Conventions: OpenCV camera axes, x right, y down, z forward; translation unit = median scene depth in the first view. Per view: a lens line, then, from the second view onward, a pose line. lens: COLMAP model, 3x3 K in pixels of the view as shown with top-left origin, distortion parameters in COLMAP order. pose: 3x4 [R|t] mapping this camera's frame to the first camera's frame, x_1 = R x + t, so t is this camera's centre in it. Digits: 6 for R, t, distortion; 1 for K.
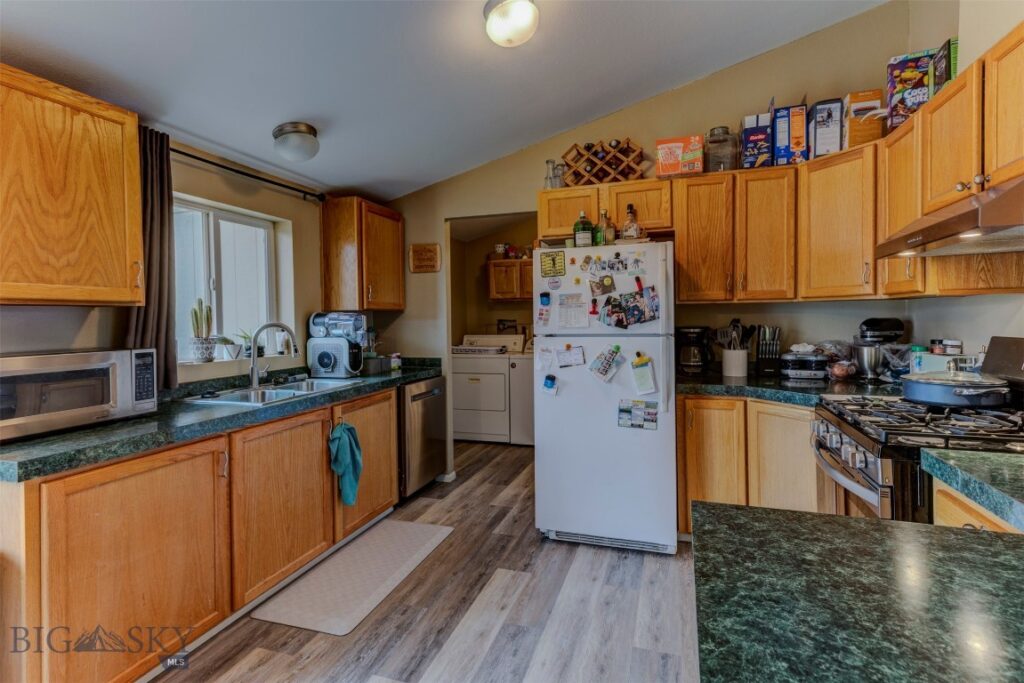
lens RADIAL K [[494.6, 0, 521.4], [0, 494.6, 325.2], [0, 0, 1]] dist [-0.001846, 0.008300]
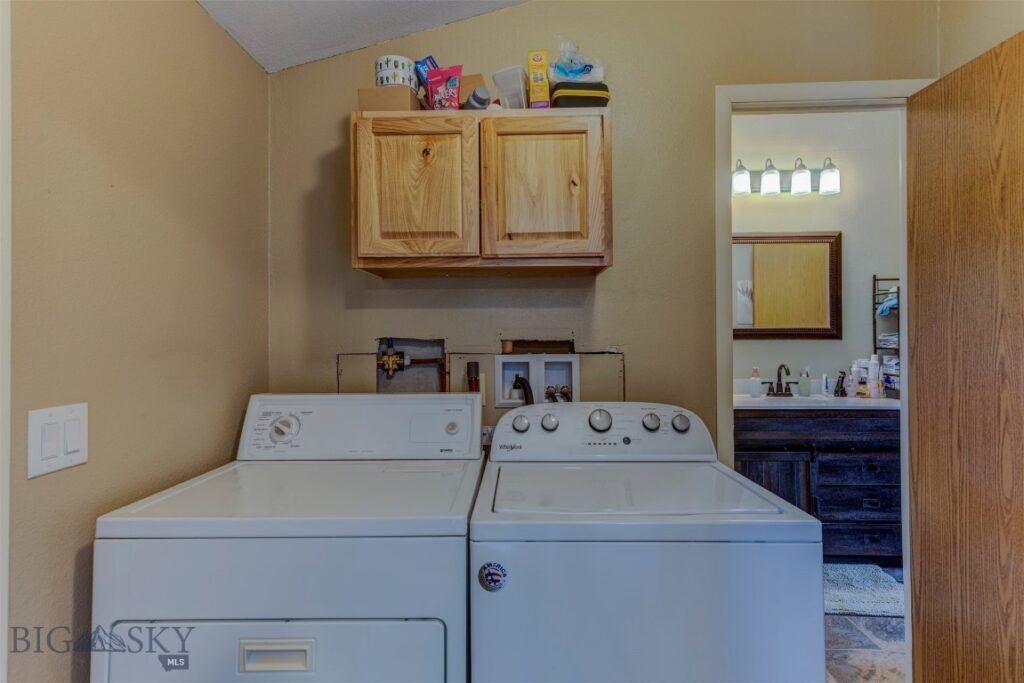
lens RADIAL K [[506.0, 0, 510.1], [0, 506.0, 324.7], [0, 0, 1]] dist [0.024850, -0.005177]
pose [[0.962147, 0.013530, 0.272195, -0.114974], [-0.003851, 0.999342, -0.036064, -0.017860], [-0.272504, 0.033651, 0.961566, 1.427984]]
